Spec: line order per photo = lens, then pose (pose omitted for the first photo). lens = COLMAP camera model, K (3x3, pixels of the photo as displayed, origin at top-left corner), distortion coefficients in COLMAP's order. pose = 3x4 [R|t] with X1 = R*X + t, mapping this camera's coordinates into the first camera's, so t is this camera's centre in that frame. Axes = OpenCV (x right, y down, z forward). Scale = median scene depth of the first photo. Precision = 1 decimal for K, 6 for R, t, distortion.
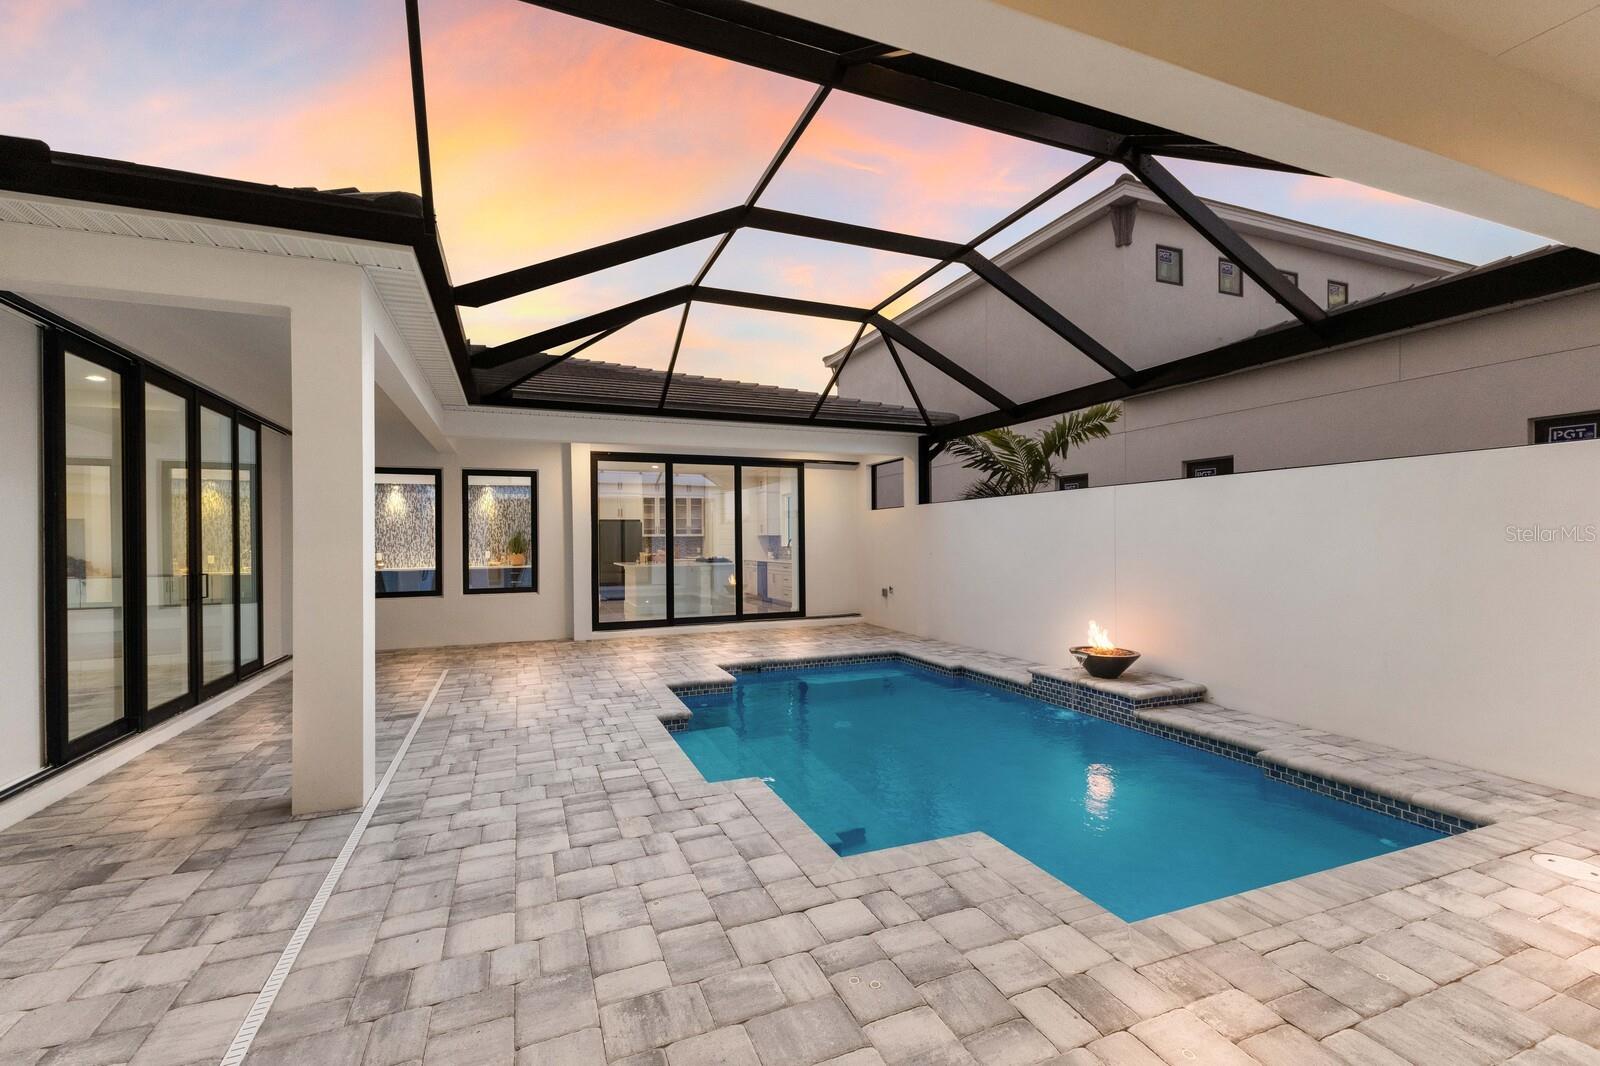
lens RADIAL K [[697.7, 0, 804.2], [0, 697.7, 541.0], [0, 0, 1]] dist [0.018469, 0.000508]
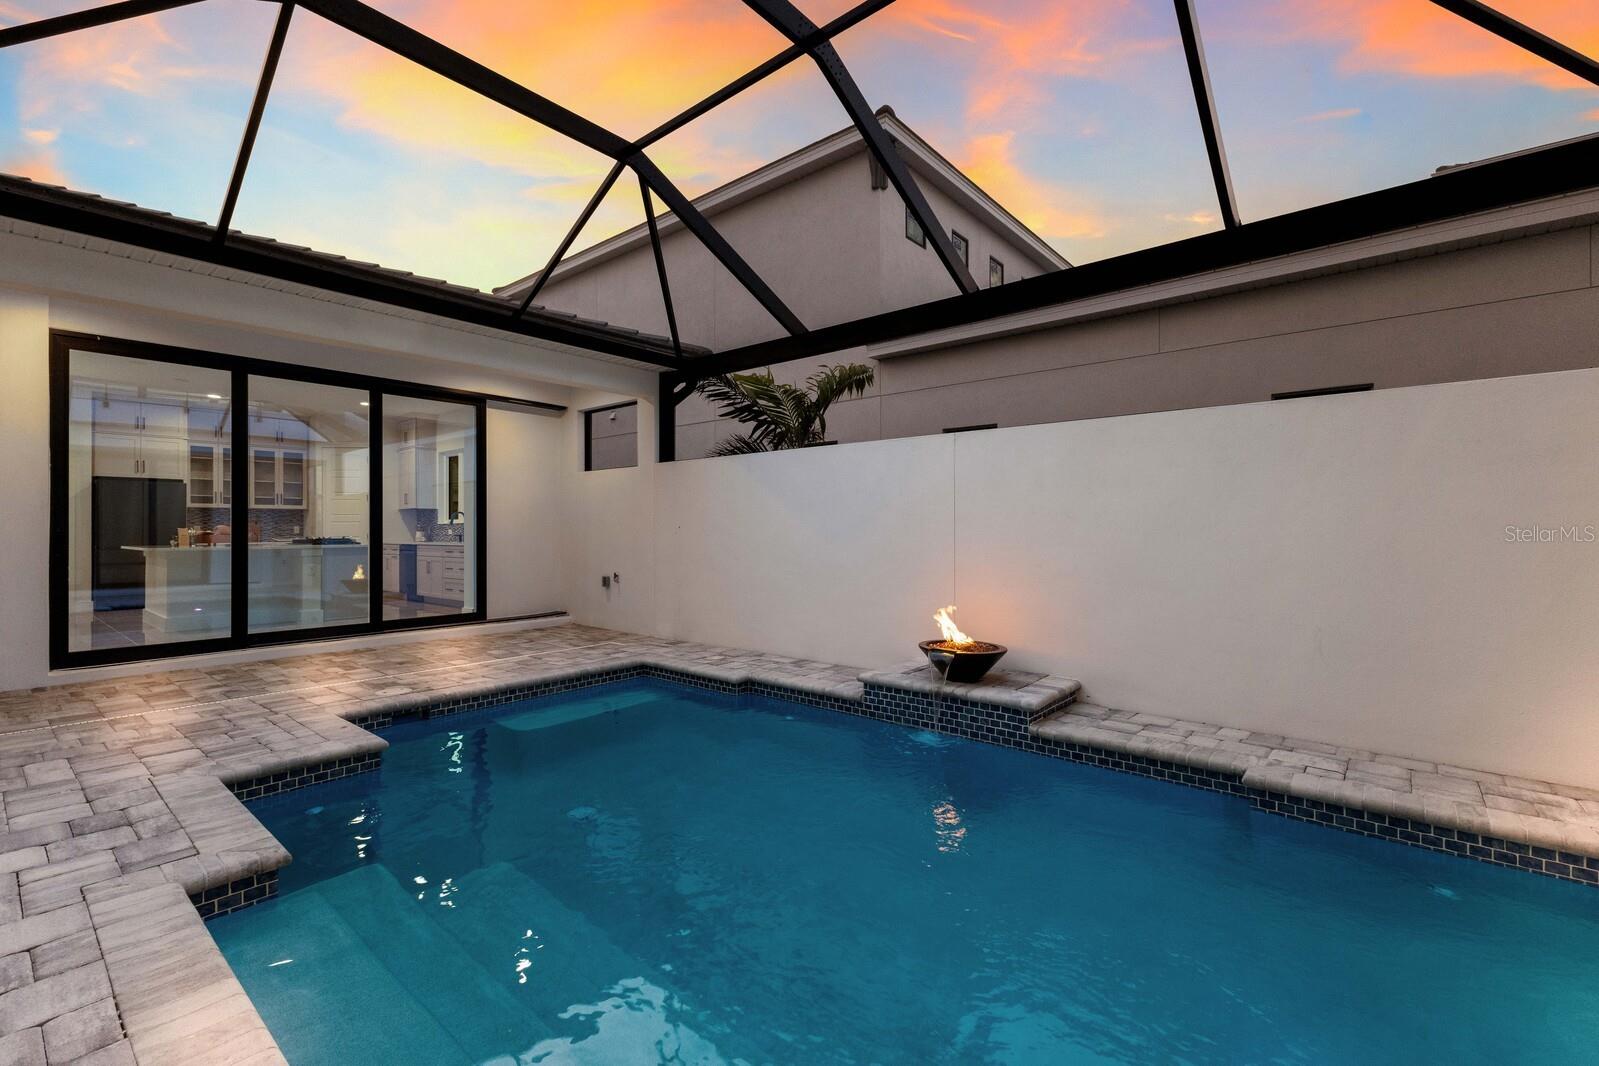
lens RADIAL K [[697.2, 0, 795.3], [0, 697.2, 521.3], [0, 0, 1]] dist [0.018469, 0.000508]
pose [[0.890307, 0.011127, 0.455224, -0.050907], [-0.003078, 0.999826, -0.018419, 0.026107], [-0.455349, 0.014998, 0.890186, 0.283489]]
